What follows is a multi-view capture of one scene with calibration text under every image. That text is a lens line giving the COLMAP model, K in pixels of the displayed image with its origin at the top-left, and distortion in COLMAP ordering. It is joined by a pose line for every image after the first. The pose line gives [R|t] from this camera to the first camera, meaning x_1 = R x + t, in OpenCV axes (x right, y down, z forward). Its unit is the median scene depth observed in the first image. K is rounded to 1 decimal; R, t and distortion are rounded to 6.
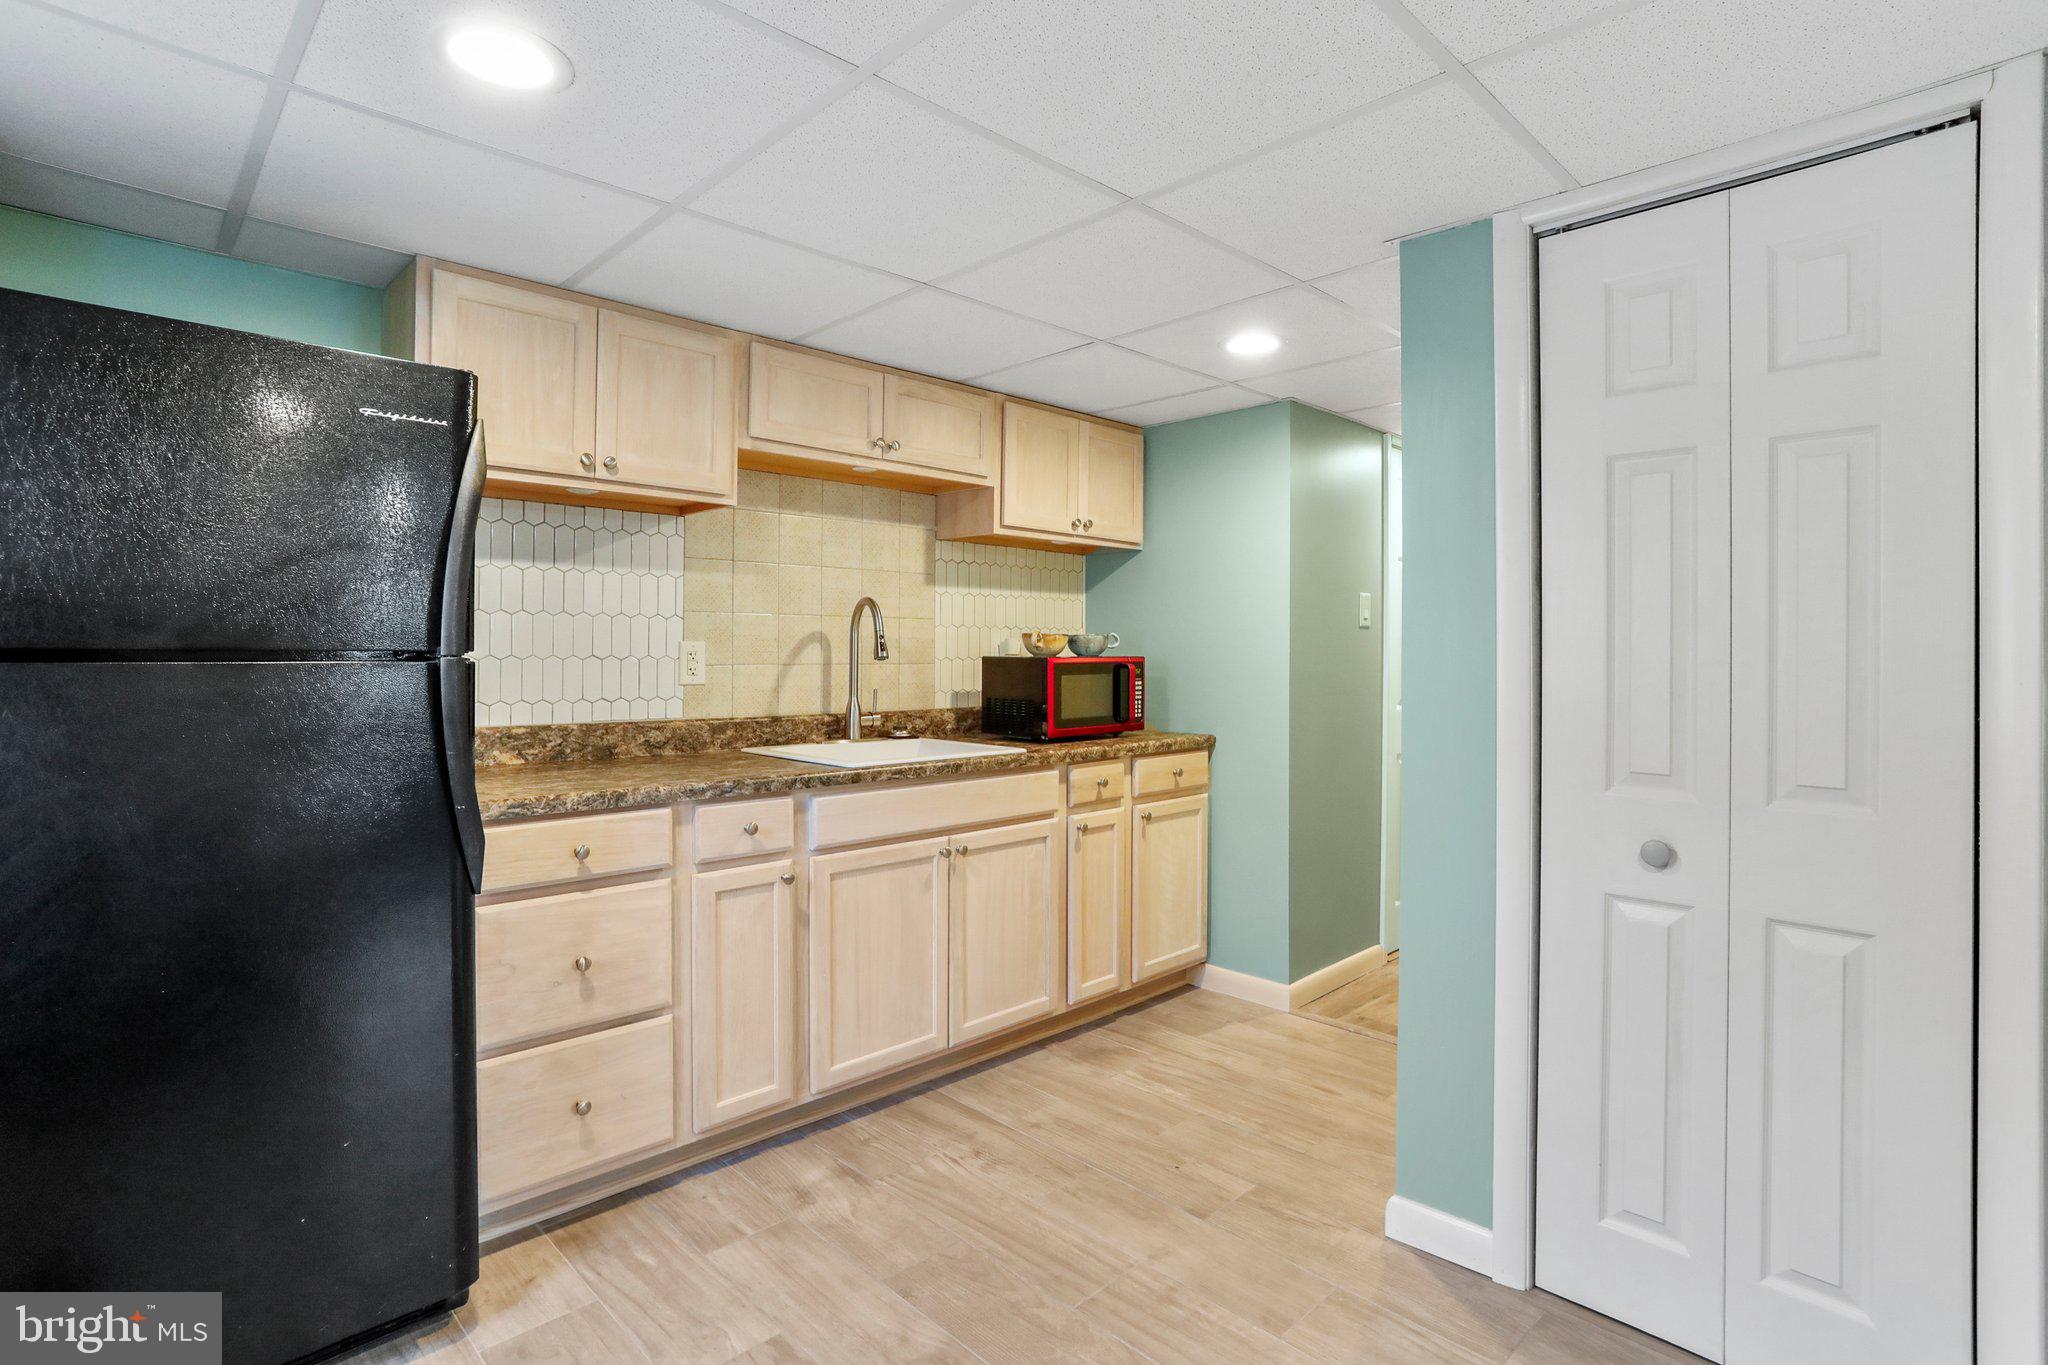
lens RADIAL K [[1008.2, 0, 1026.9], [0, 1008.2, 656.6], [0, 0, 1]] dist [-0.061853, 0.030887]
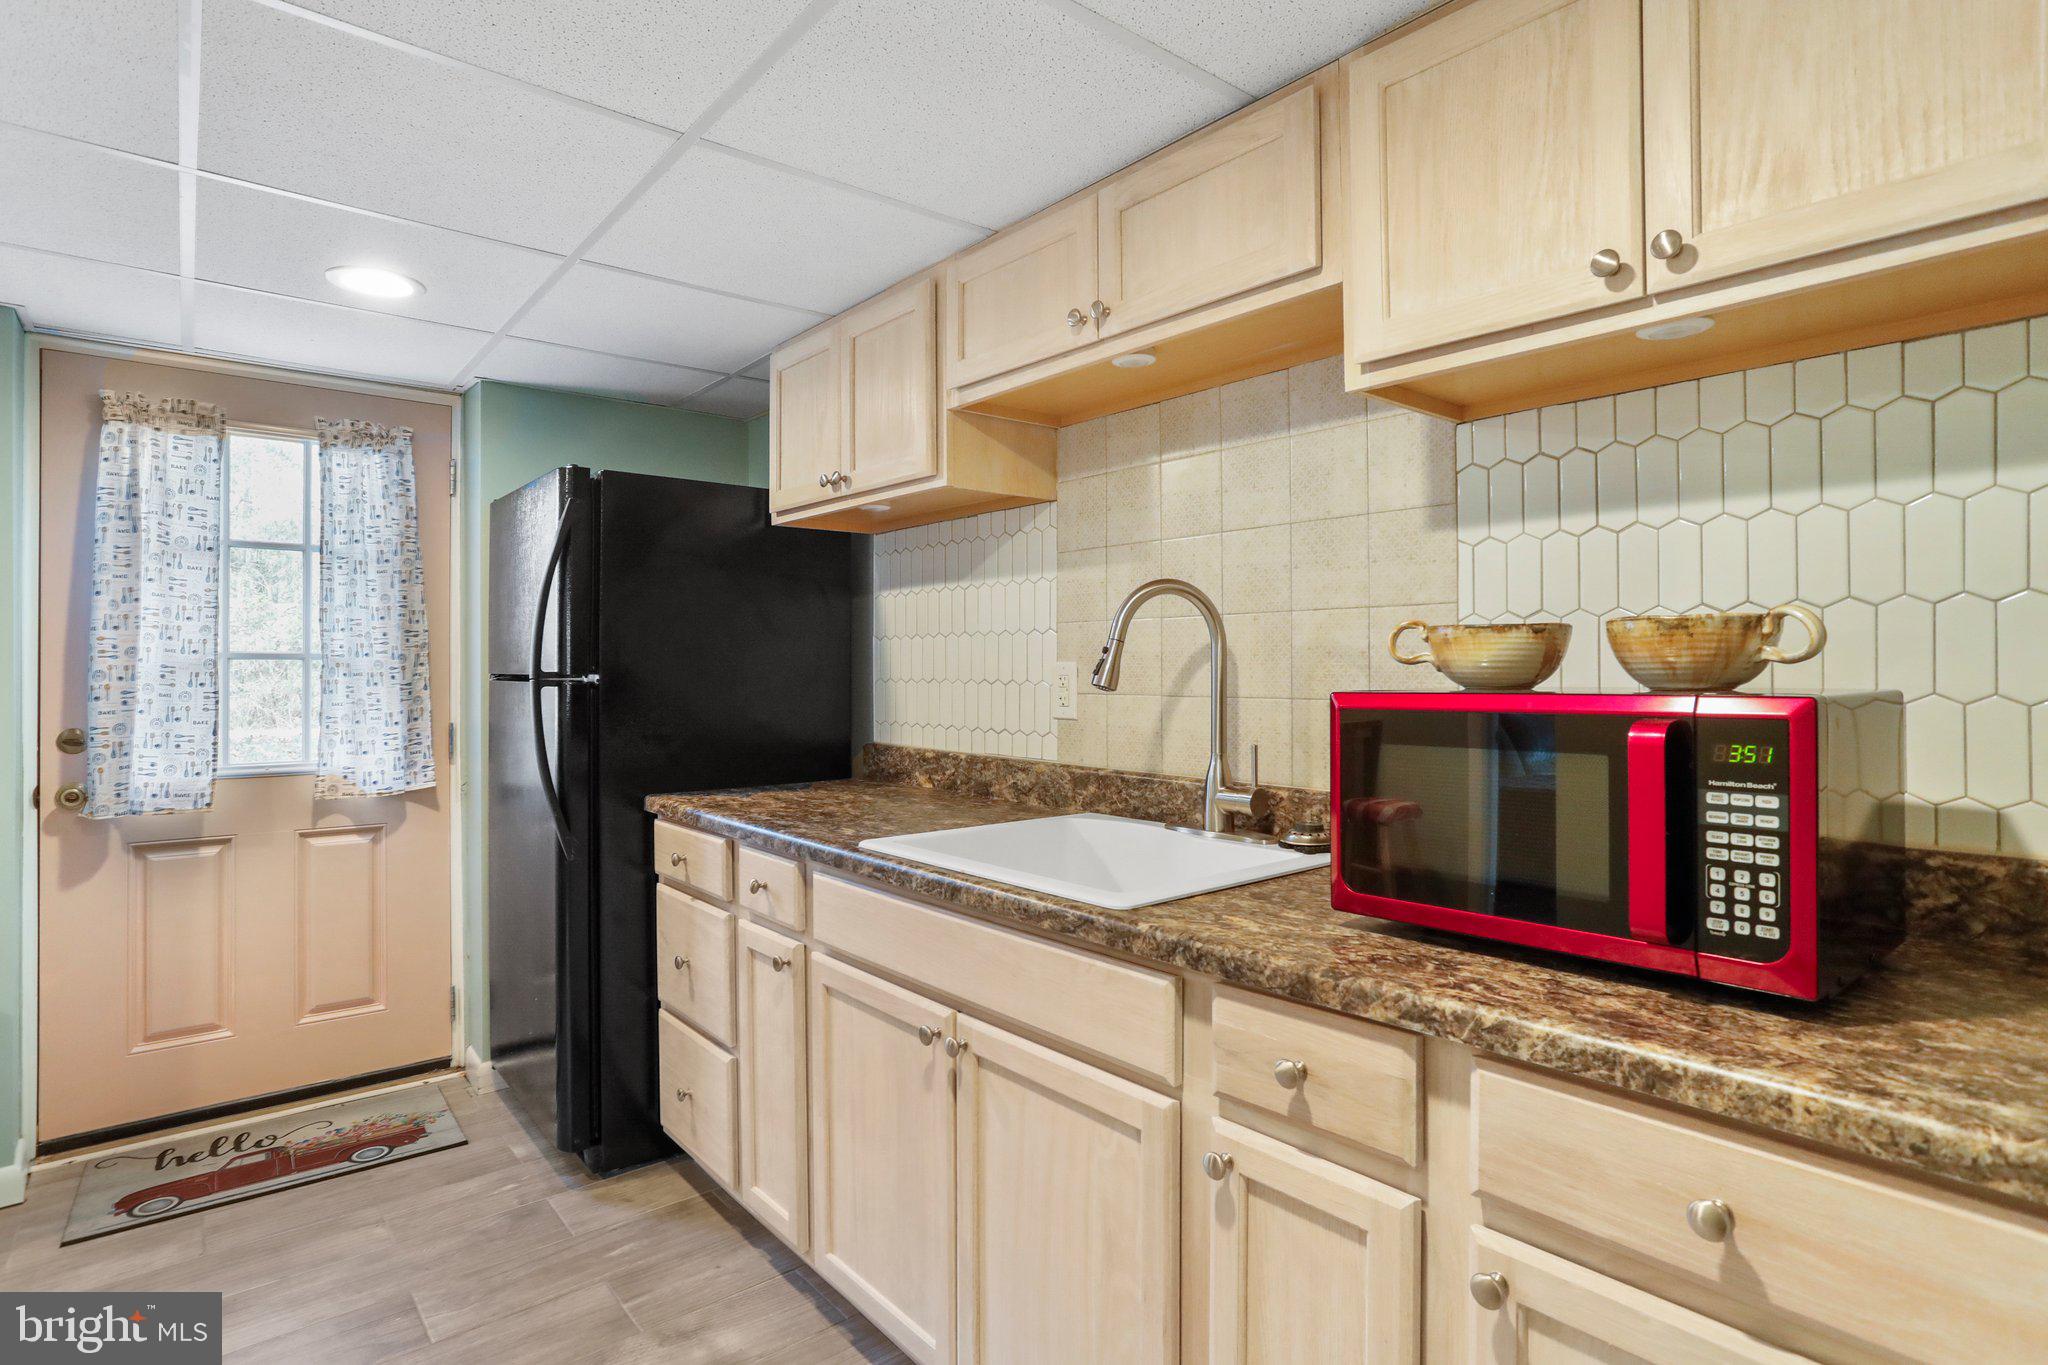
lens RADIAL K [[1068.6, 0, 1053.5], [0, 1068.6, 659.5], [0, 0, 1]] dist [-0.075182, 0.040768]
pose [[-0.077389, -0.012171, -0.996927, 0.486066], [-0.004101, 0.999921, -0.011889, -0.007381], [0.996993, 0.003169, -0.077433, 1.077588]]
